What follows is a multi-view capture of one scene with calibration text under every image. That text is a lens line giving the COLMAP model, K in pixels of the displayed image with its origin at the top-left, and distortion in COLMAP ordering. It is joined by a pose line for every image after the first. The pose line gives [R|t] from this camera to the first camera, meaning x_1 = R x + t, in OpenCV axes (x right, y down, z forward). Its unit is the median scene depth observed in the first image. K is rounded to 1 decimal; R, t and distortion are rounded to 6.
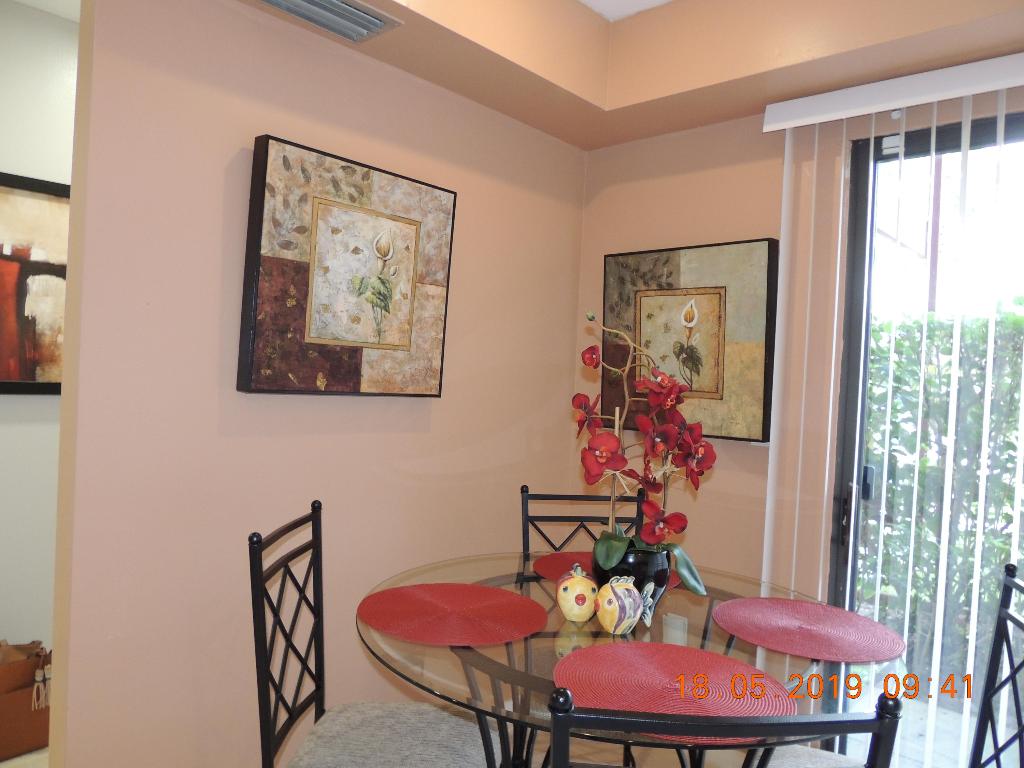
lens RADIAL K [[726.9, 0, 509.7], [0, 726.9, 374.1], [0, 0, 1]] dist [-0.015176, -0.004218]
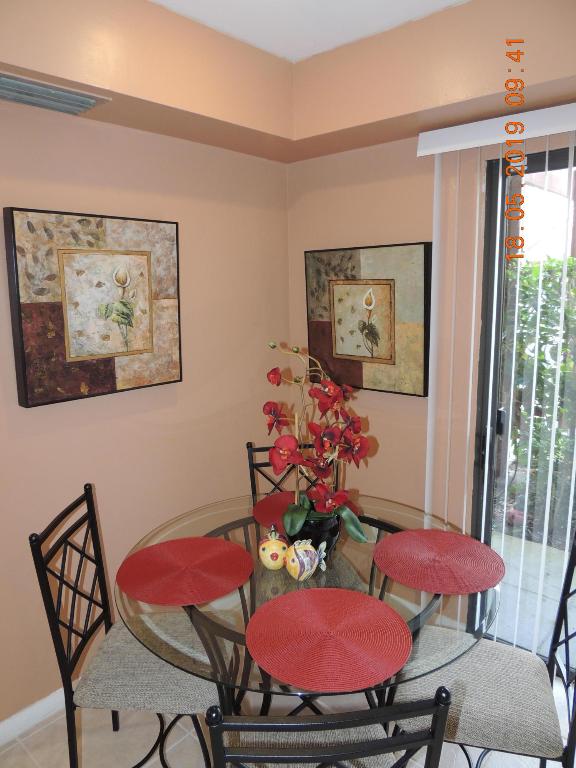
lens RADIAL K [[545.2, 0, 284.5], [0, 545.2, 379.3], [0, 0, 1]] dist [-0.015176, -0.004218]
pose [[0.997355, -0.072168, 0.008676, 0.097790], [0.069620, 0.982738, 0.171402, -0.151405], [-0.020896, -0.170345, 0.985163, 0.015983]]
